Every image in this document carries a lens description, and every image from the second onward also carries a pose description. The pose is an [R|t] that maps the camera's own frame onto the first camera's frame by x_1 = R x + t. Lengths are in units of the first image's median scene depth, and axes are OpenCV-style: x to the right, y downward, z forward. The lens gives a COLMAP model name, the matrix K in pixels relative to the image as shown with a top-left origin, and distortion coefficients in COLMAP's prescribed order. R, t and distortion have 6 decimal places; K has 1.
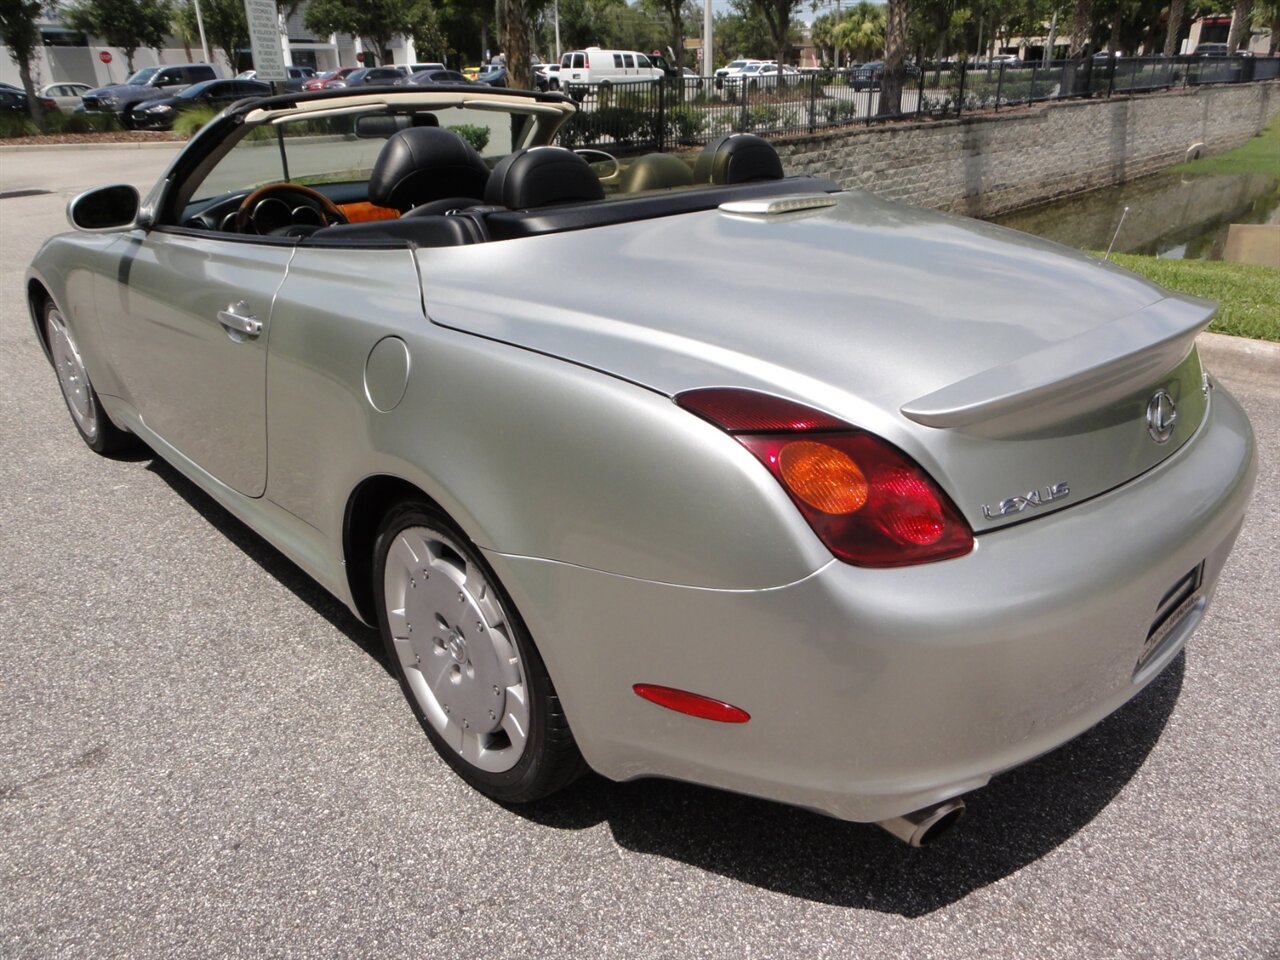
lens RADIAL K [[897.8, 0, 640.1], [0, 897.8, 479.0], [0, 0, 1]] dist [0.001463, 0.000208]
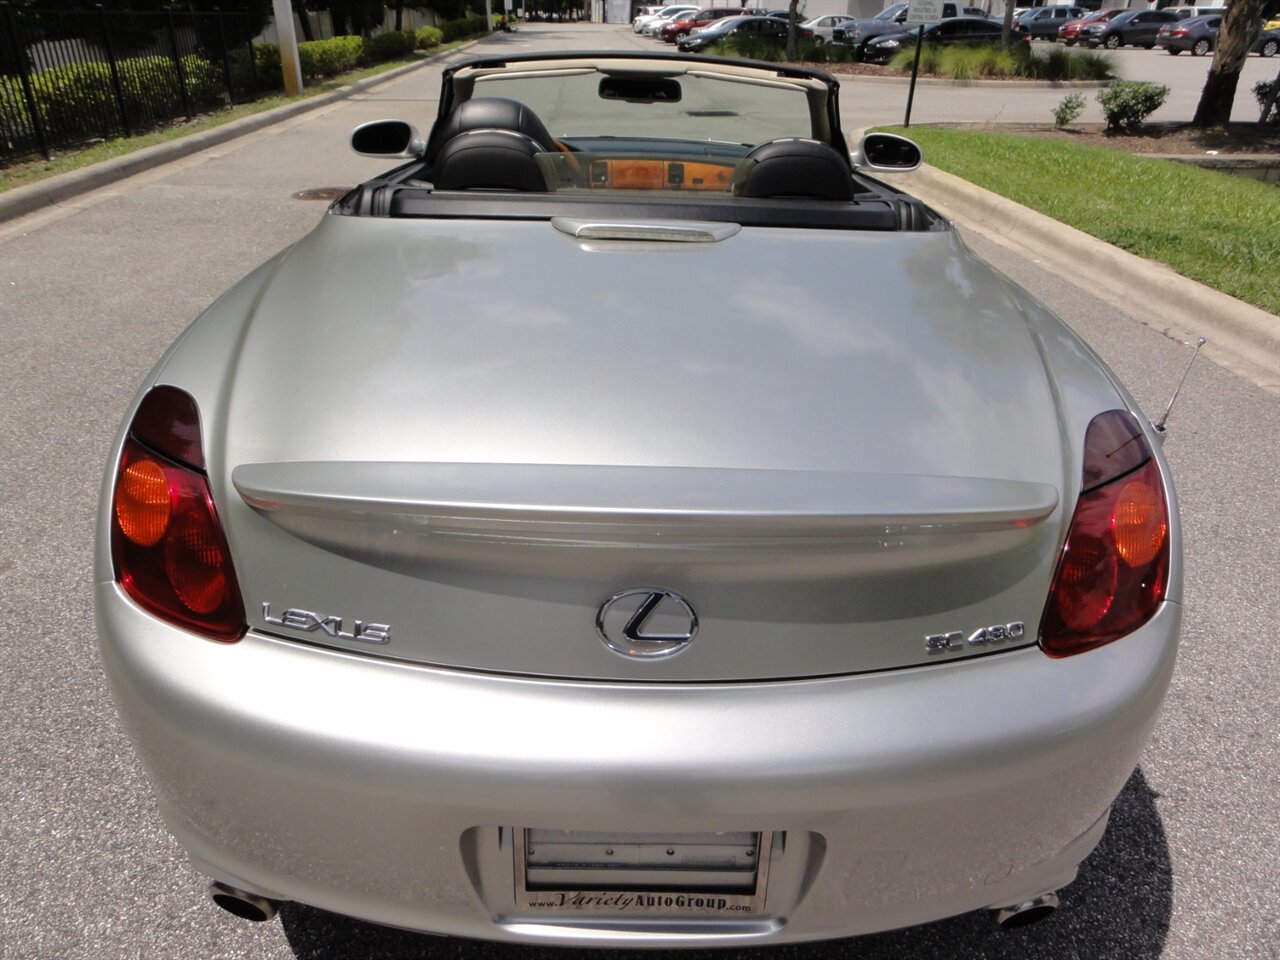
lens RADIAL K [[897.8, 0, 642.2], [0, 897.8, 478.9], [0, 0, 1]] dist [0.001463, 0.000208]
pose [[0.731554, 0.341847, -0.589889, 0.401135], [-0.307890, 0.937611, 0.161524, -0.120687], [0.608303, 0.063457, 0.791164, 0.186475]]
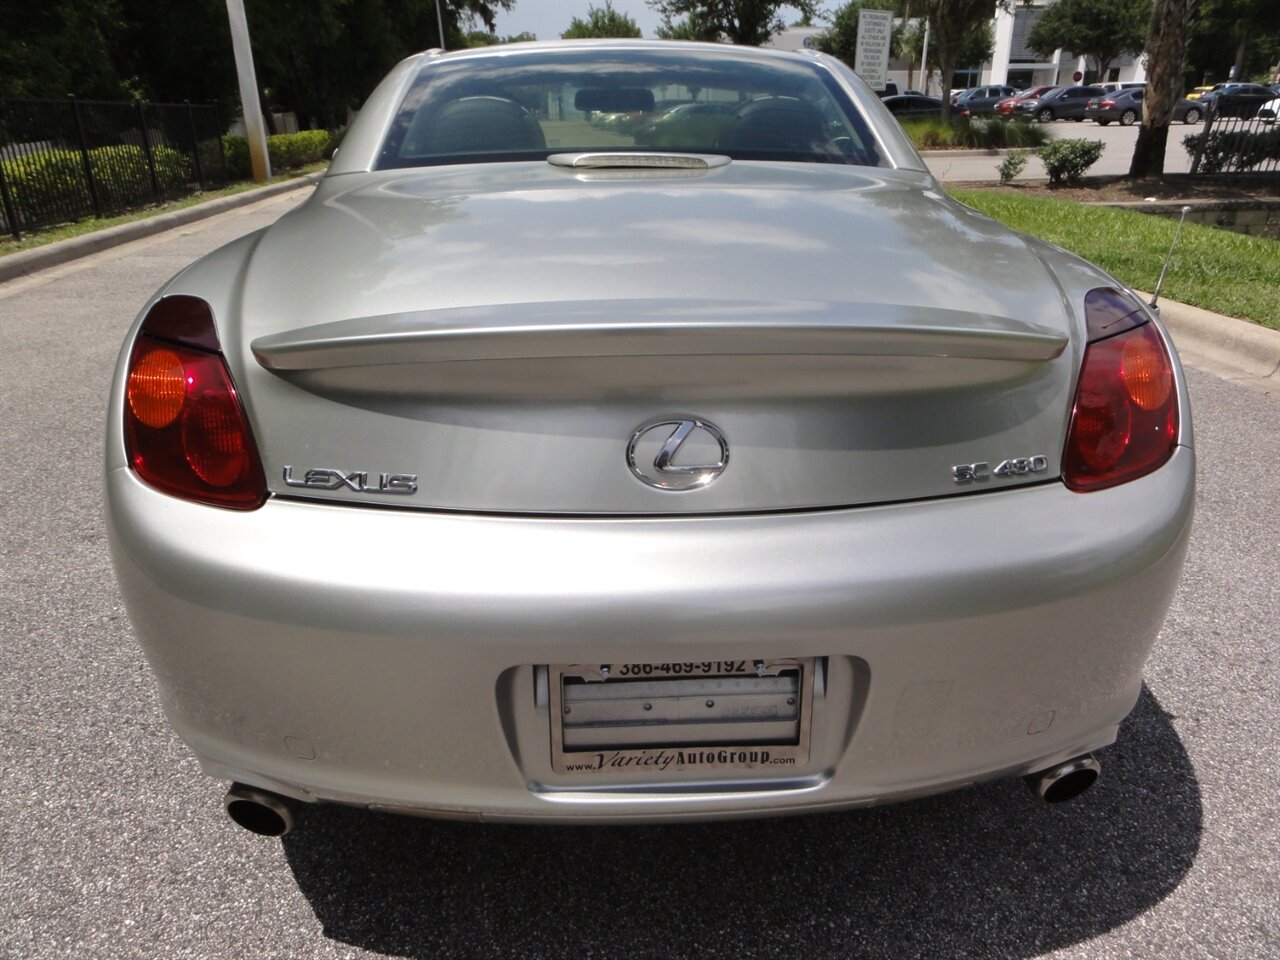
lens RADIAL K [[897.8, 0, 641.7], [0, 897.8, 478.0], [0, 0, 1]] dist [0.001463, 0.000208]
pose [[0.762669, 0.255263, -0.594287, 0.412194], [-0.267206, 0.961101, 0.069904, -0.040256], [0.589014, 0.105483, 0.801209, 0.182055]]
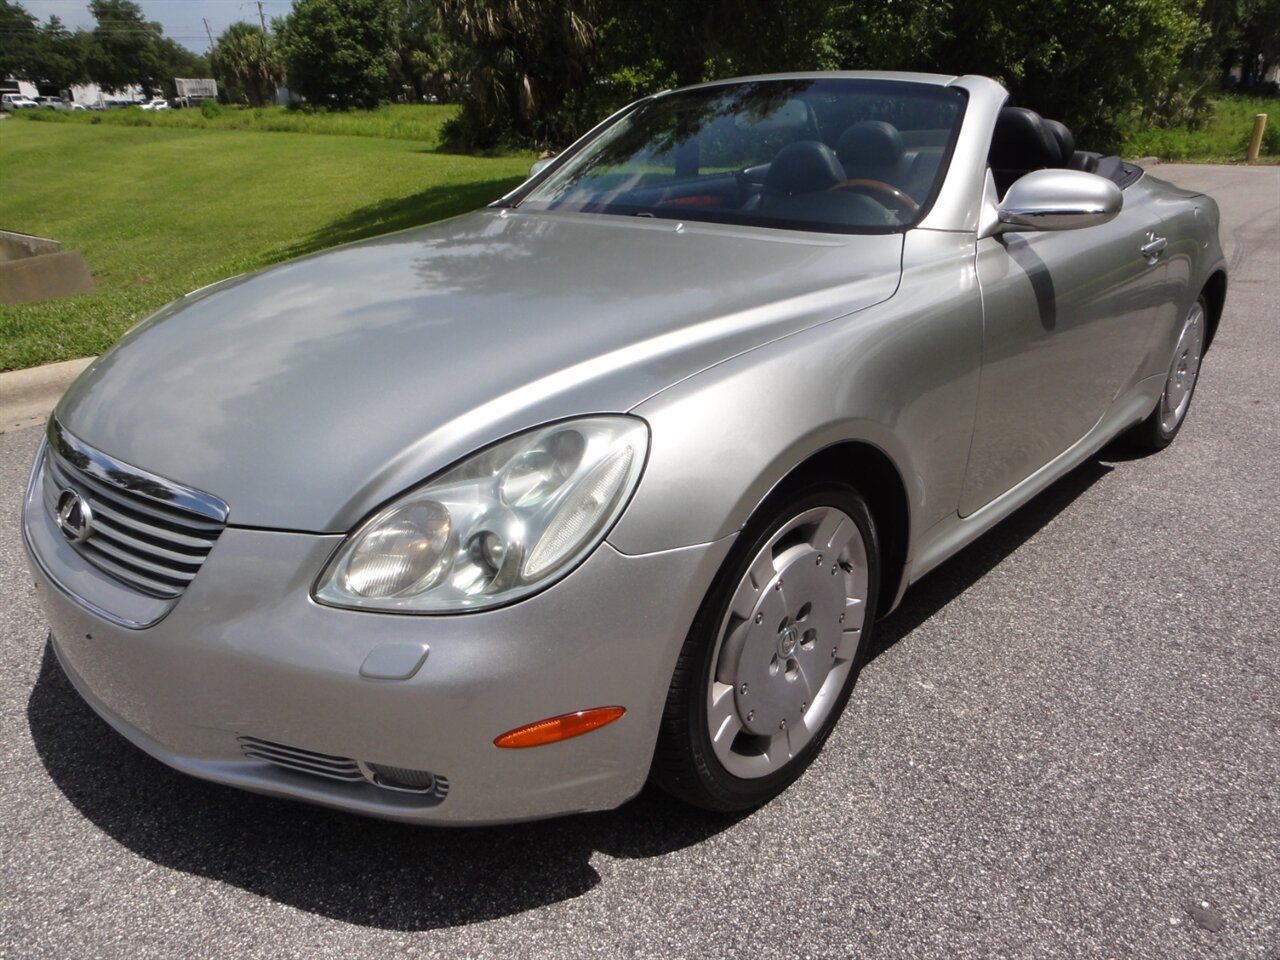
lens RADIAL K [[897.8, 0, 637.8], [0, 897.8, 490.8], [0, 0, 1]] dist [0.001463, 0.000208]
pose [[-0.044286, -0.365614, 0.929712, -1.009390], [0.412302, 0.840984, 0.350361, -0.369227], [-0.909970, 0.398838, 0.113499, 0.966260]]
